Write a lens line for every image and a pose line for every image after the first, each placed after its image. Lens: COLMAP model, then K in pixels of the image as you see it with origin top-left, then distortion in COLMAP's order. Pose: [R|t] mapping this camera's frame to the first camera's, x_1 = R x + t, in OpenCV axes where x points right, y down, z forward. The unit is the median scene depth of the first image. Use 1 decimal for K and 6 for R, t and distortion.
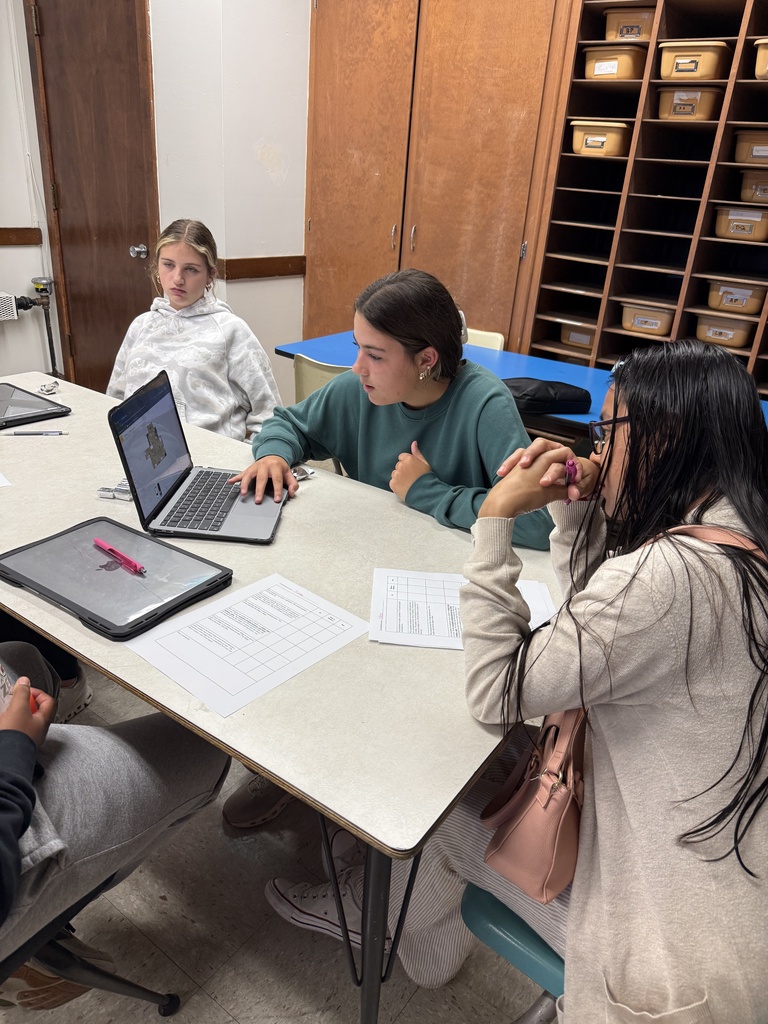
lens RADIAL K [[724.1, 0, 379.1], [0, 724.1, 505.2], [0, 0, 1]] dist [-0.023798, 0.007484]
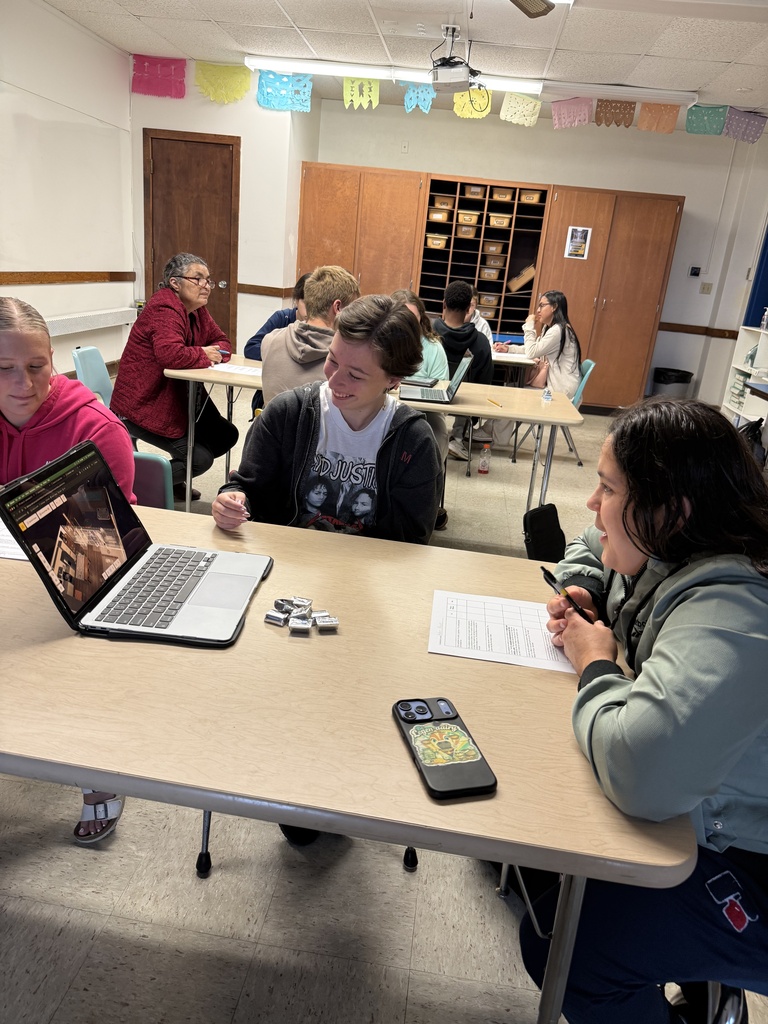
lens RADIAL K [[724.1, 0, 385.0], [0, 724.1, 512.4], [0, 0, 1]] dist [-0.023798, 0.007484]
pose [[0.878212, -0.140375, 0.457208, -1.192416], [0.161862, 0.986782, -0.007937, 0.453367], [-0.450050, 0.080975, 0.889325, -1.171458]]
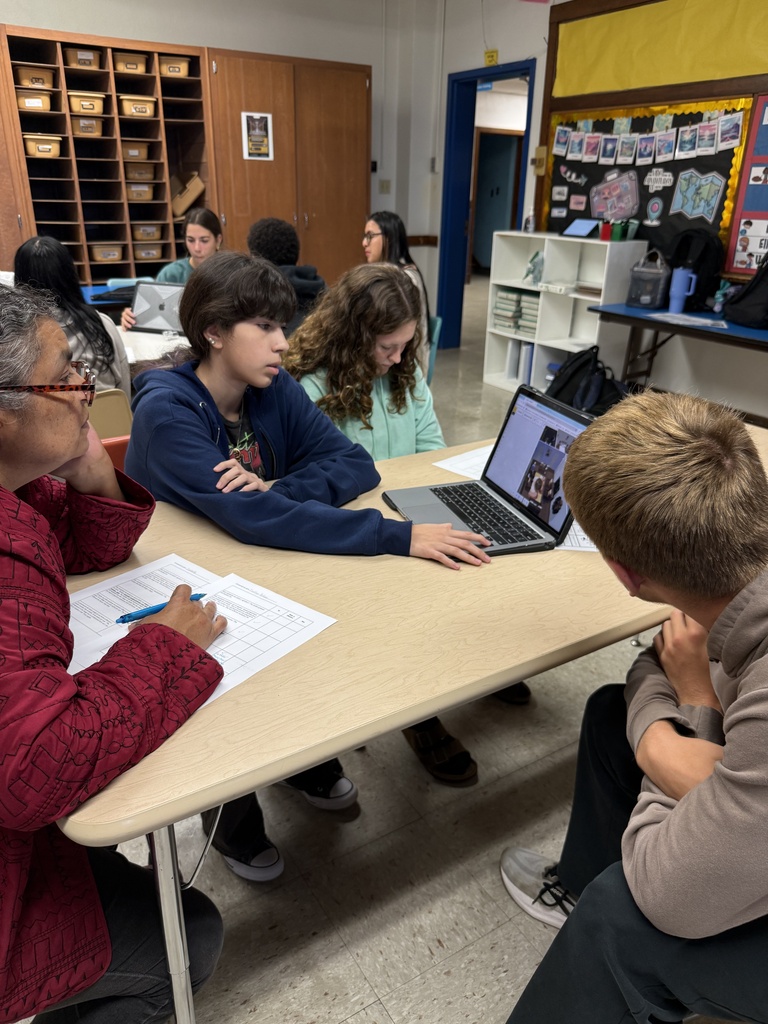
lens RADIAL K [[724.1, 0, 385.1], [0, 724.1, 514.2], [0, 0, 1]] dist [-0.023798, 0.007484]
pose [[0.401639, -0.421995, 0.812777, -1.031997], [0.381326, 0.883972, 0.270525, 0.078723], [-0.832632, 0.201279, 0.515955, -0.304177]]
